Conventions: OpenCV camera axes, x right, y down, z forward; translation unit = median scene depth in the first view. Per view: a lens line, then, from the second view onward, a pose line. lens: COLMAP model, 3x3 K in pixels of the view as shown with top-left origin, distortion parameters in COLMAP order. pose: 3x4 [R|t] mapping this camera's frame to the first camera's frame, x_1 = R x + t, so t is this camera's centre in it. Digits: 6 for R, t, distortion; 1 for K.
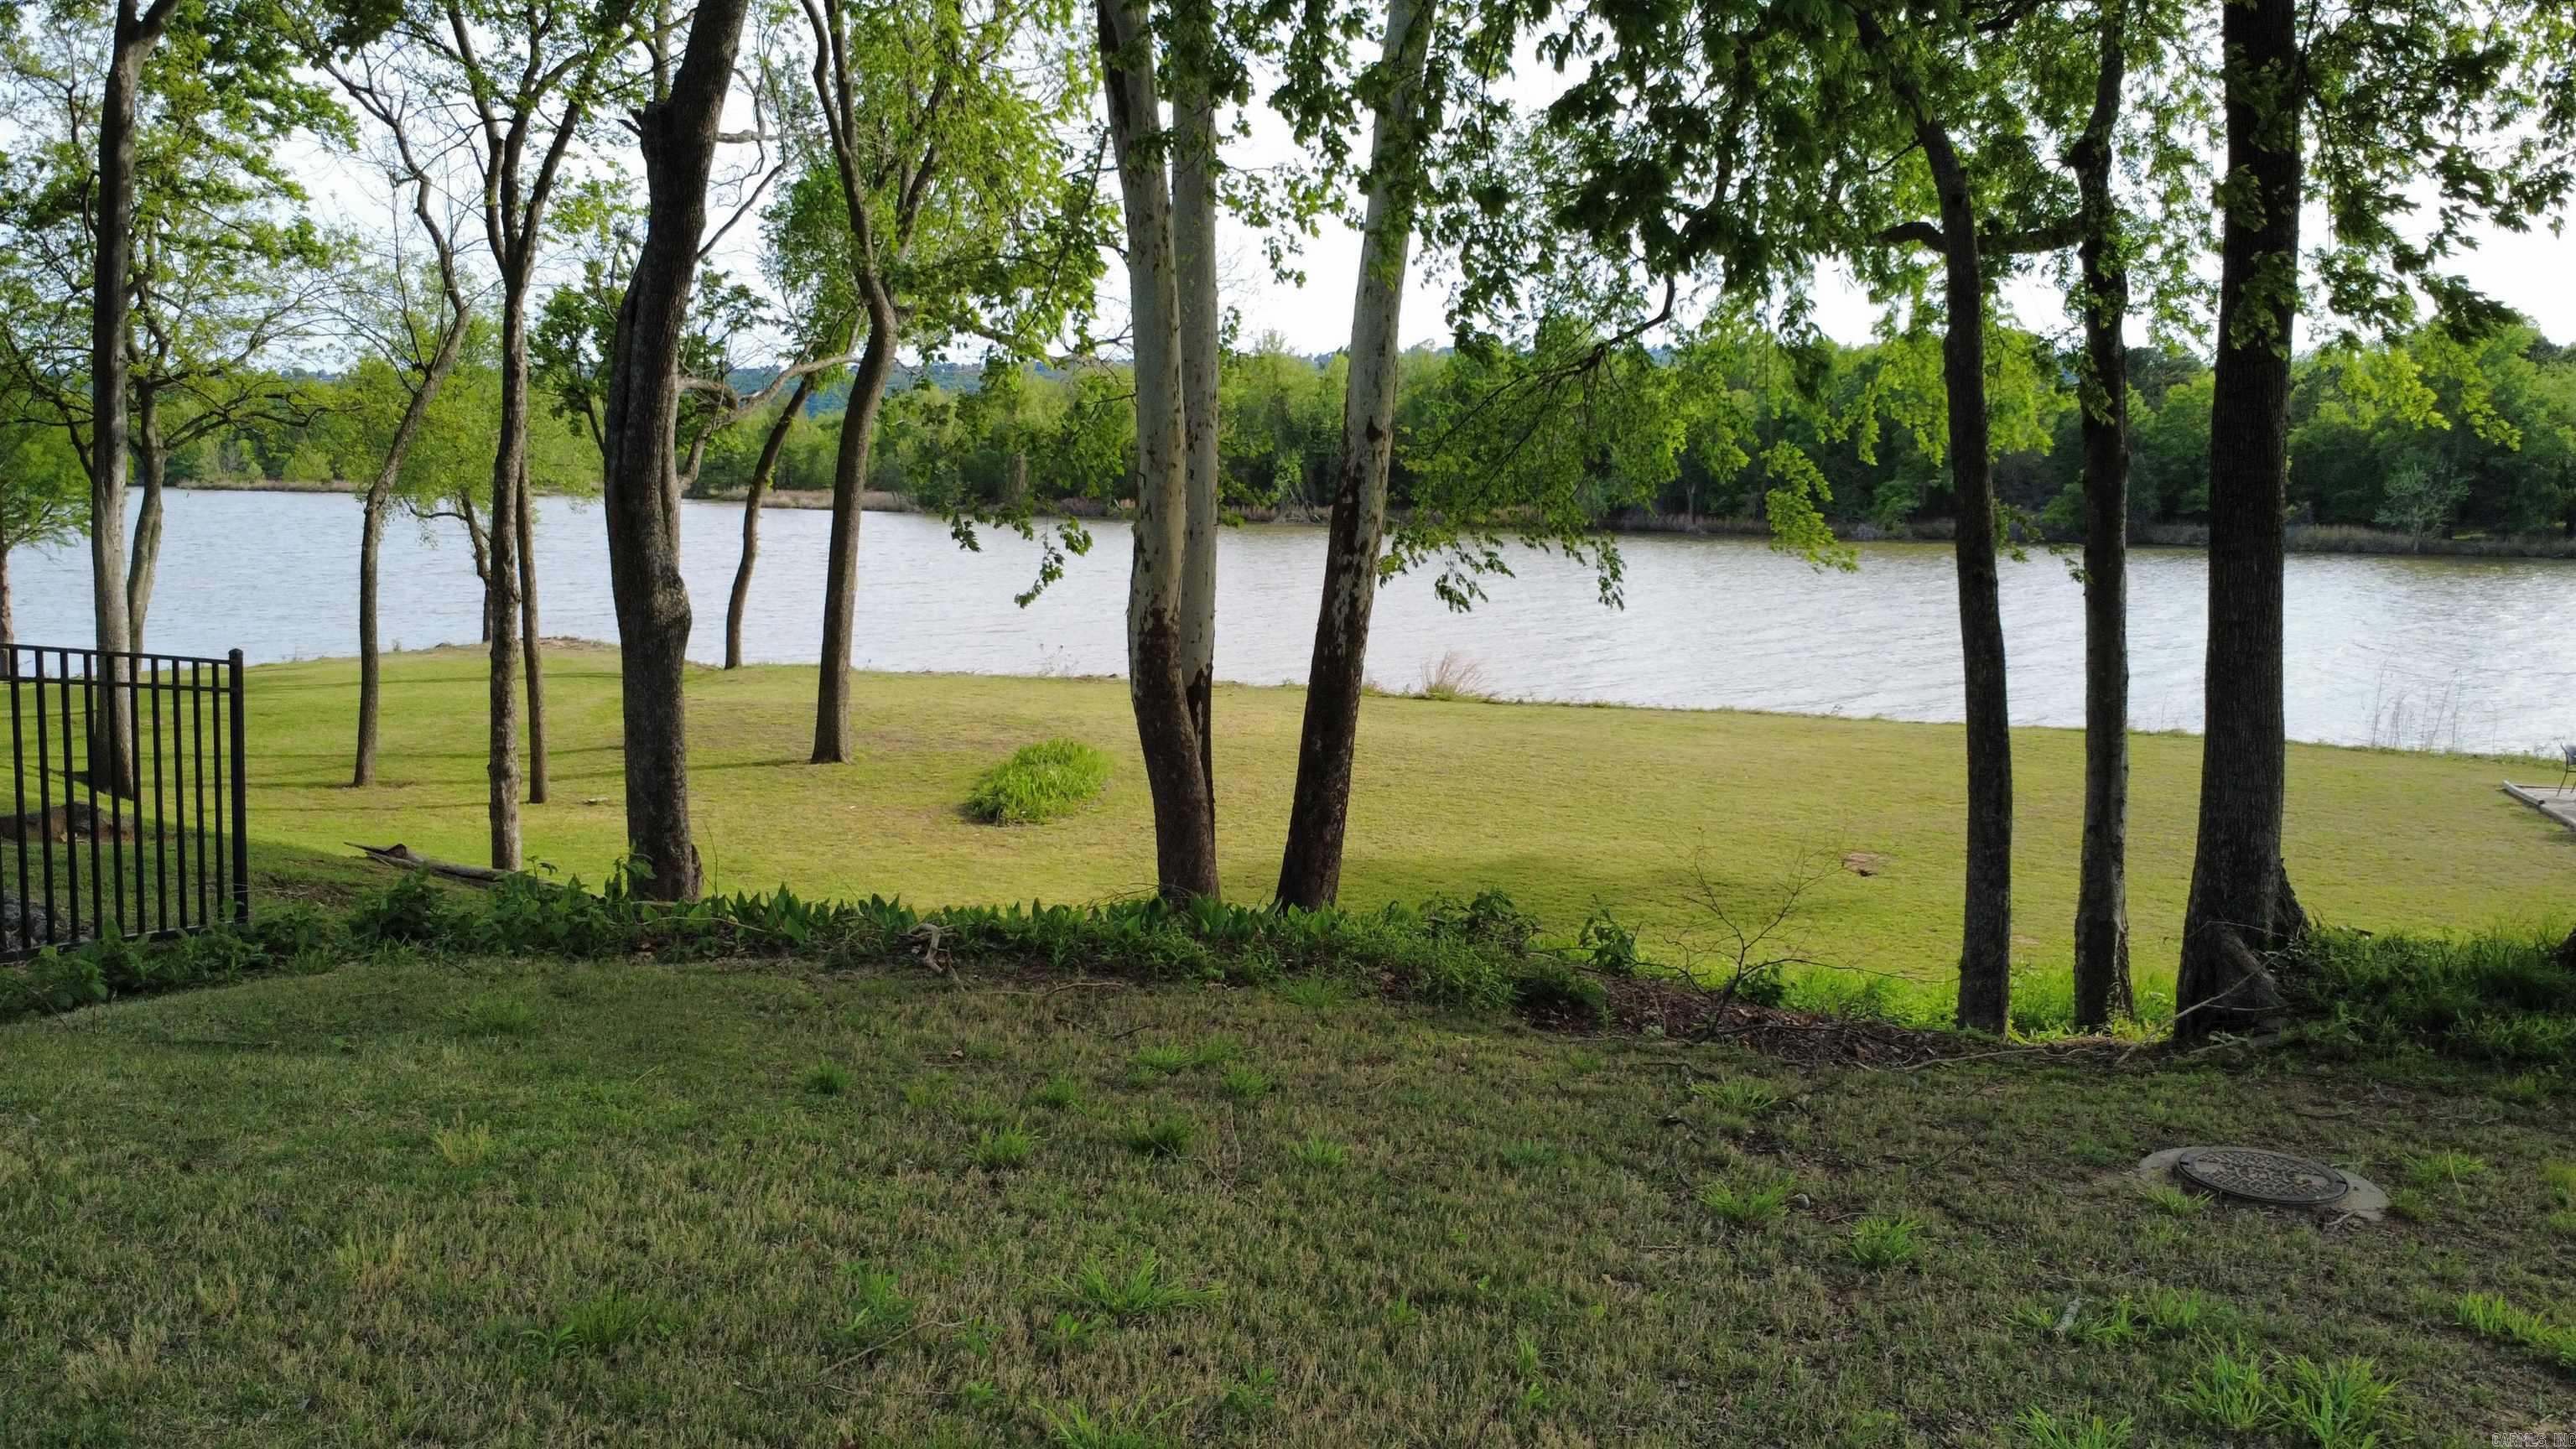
lens RADIAL K [[1892.2, 0, 1288.0], [0, 1892.2, 724.5], [0, 0, 1]] dist [0.003888, -0.010195]
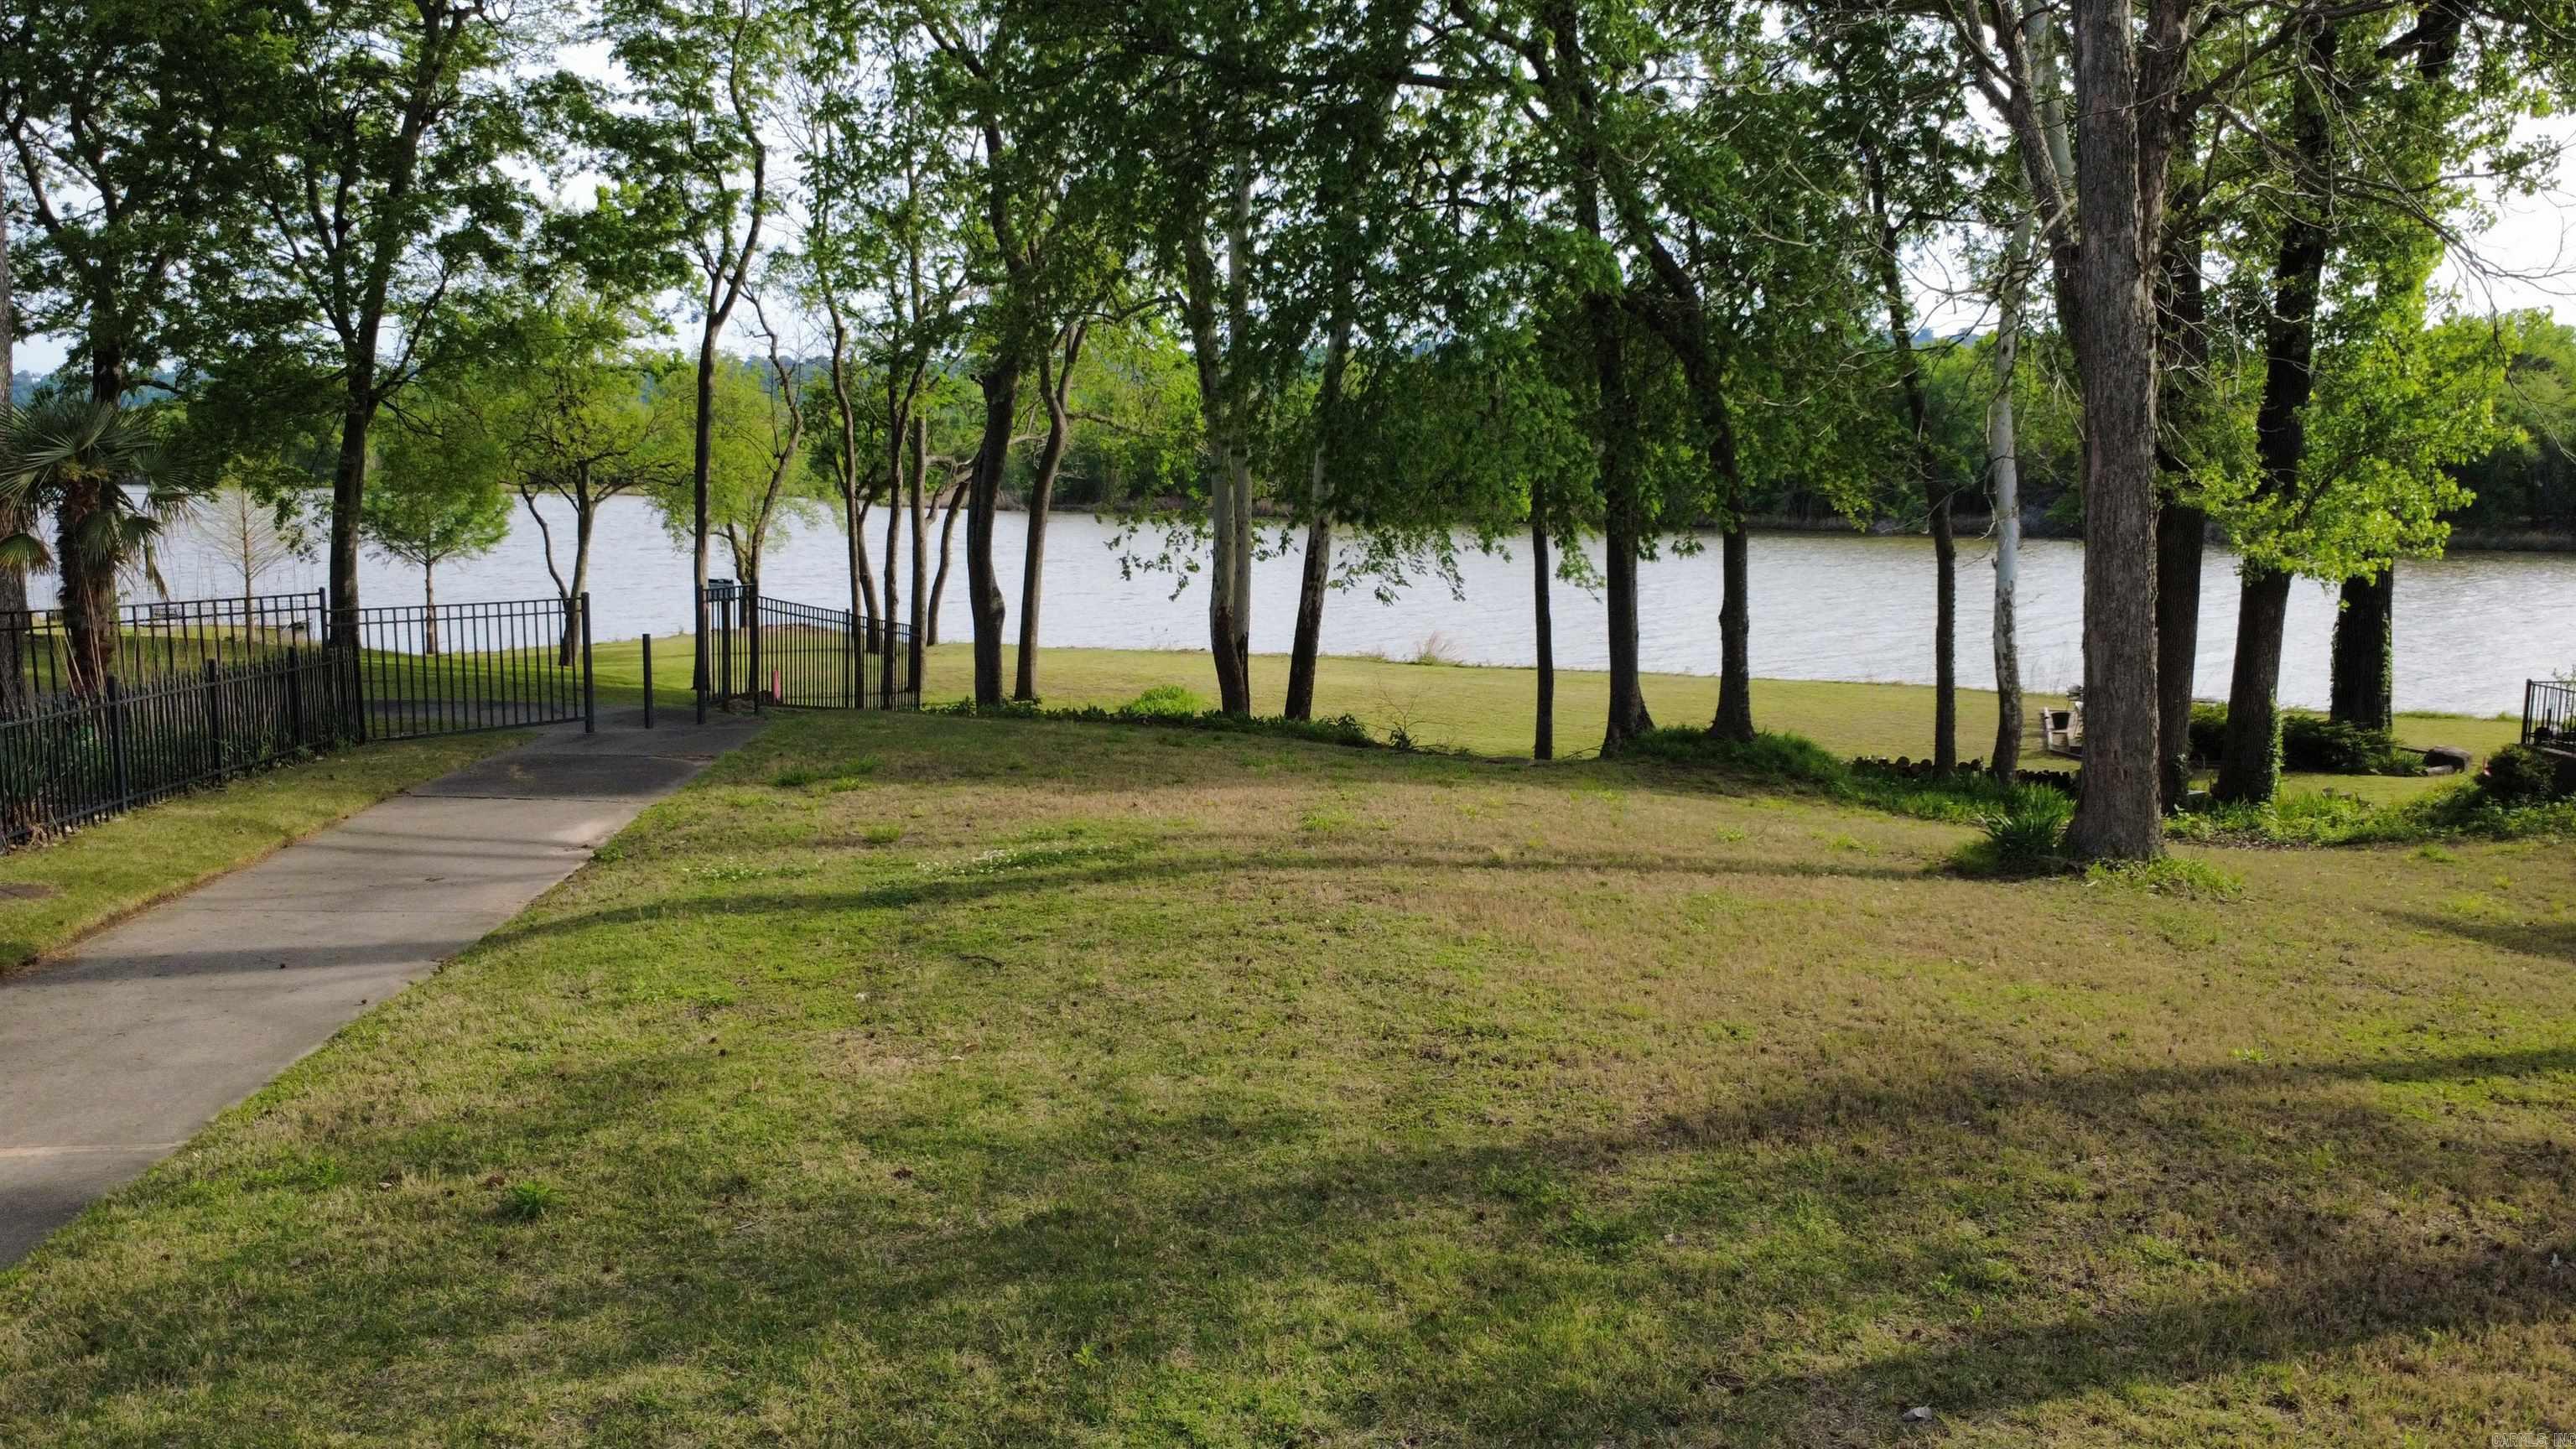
lens RADIAL K [[1891.4, 0, 1325.5], [0, 1891.4, 728.0], [0, 0, 1]] dist [-0.001560, -0.003413]
pose [[0.999642, -0.000789, -0.026746, 0.059630], [0.000993, 0.999970, 0.007636, 0.035271], [0.026739, -0.007660, 0.999613, -0.658878]]
